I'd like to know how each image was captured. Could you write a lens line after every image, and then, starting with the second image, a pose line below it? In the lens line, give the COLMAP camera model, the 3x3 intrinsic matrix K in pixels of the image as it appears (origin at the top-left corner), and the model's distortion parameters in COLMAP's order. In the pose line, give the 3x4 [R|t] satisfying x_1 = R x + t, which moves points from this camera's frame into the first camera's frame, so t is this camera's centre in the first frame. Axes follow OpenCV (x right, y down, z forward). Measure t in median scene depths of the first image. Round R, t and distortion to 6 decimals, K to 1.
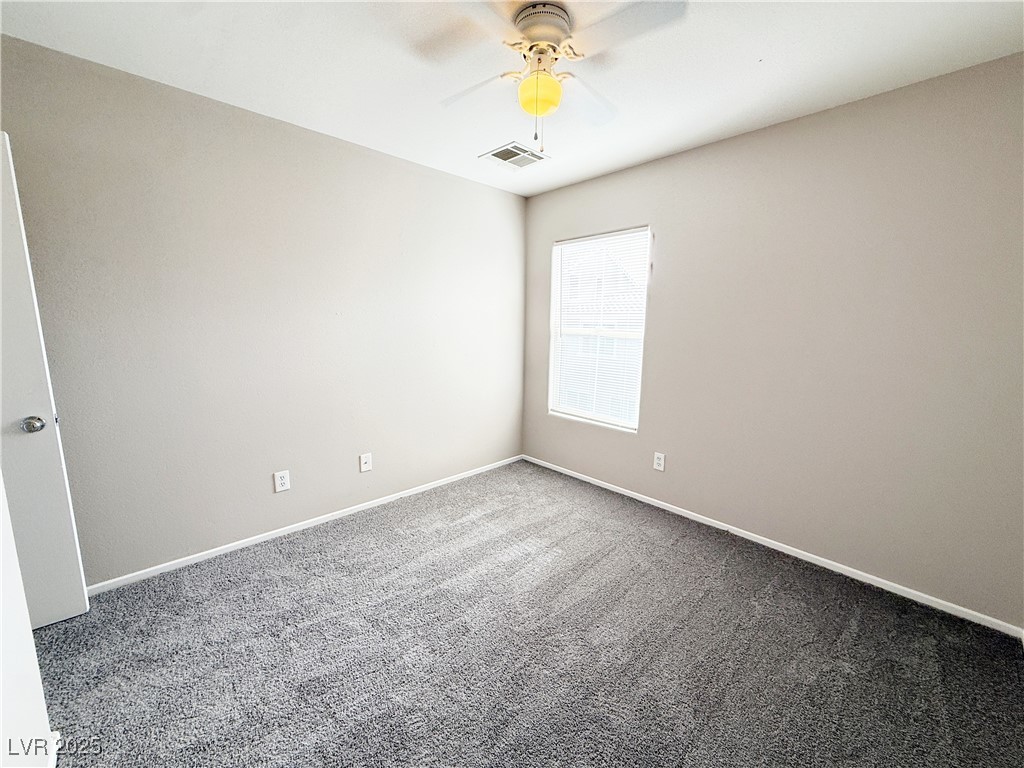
lens RADIAL K [[410.1, 0, 509.5], [0, 410.1, 384.7], [0, 0, 1]] dist [0.008766, 0.000394]
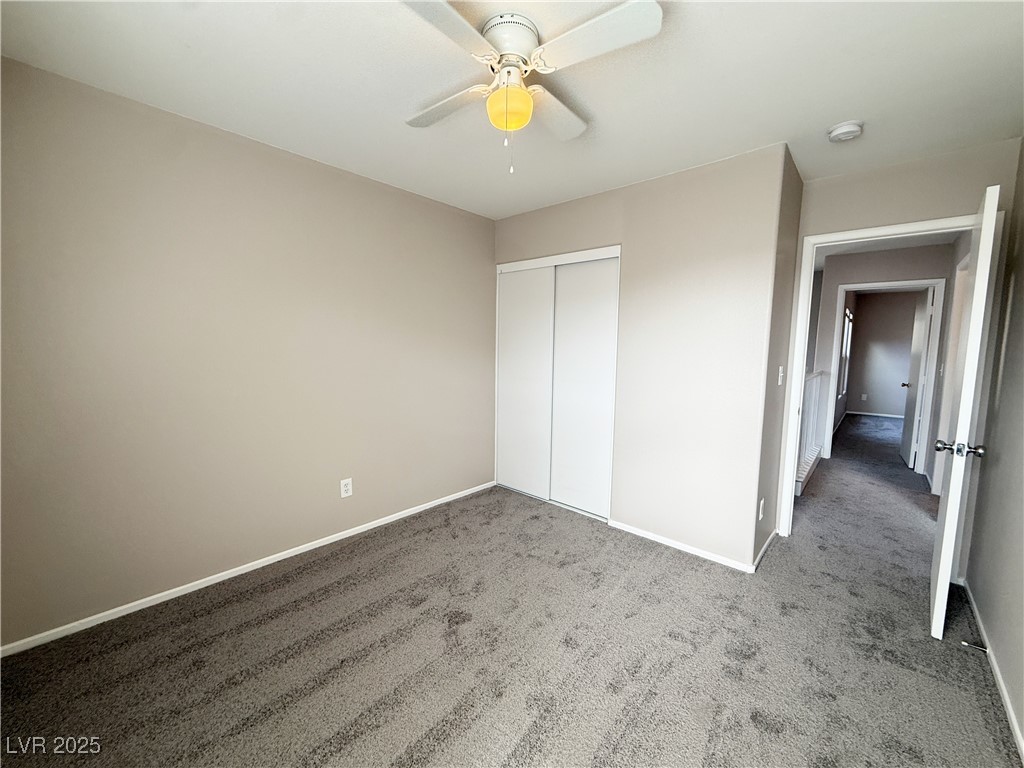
lens RADIAL K [[410.1, 0, 509.5], [0, 410.1, 384.7], [0, 0, 1]] dist [0.008766, 0.000394]
pose [[-0.995018, -0.015445, -0.098489, 0.095127], [-0.040836, 0.964389, 0.261316, -0.194557], [0.090946, 0.264036, -0.960216, 1.213952]]
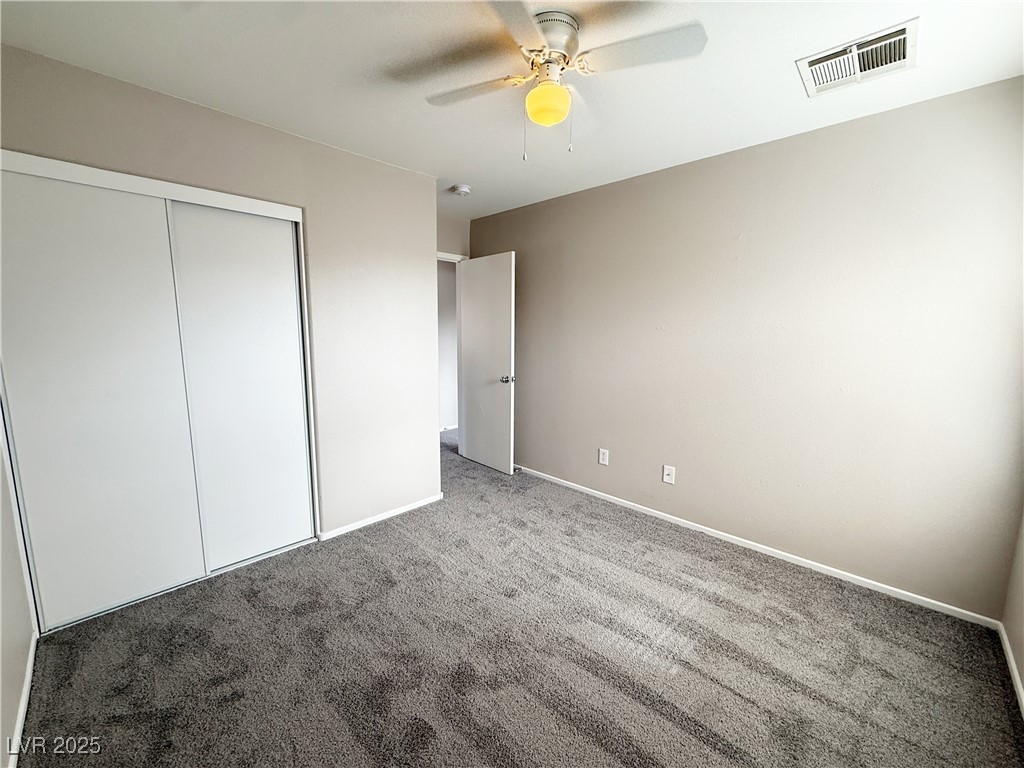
lens RADIAL K [[410.1, 0, 509.5], [0, 410.1, 384.7], [0, 0, 1]] dist [0.008766, 0.000394]
pose [[0.049289, 0.125002, -0.990931, 0.655538], [-0.167060, 0.979192, 0.115212, -0.084055], [0.984714, 0.159866, 0.069146, 0.552631]]
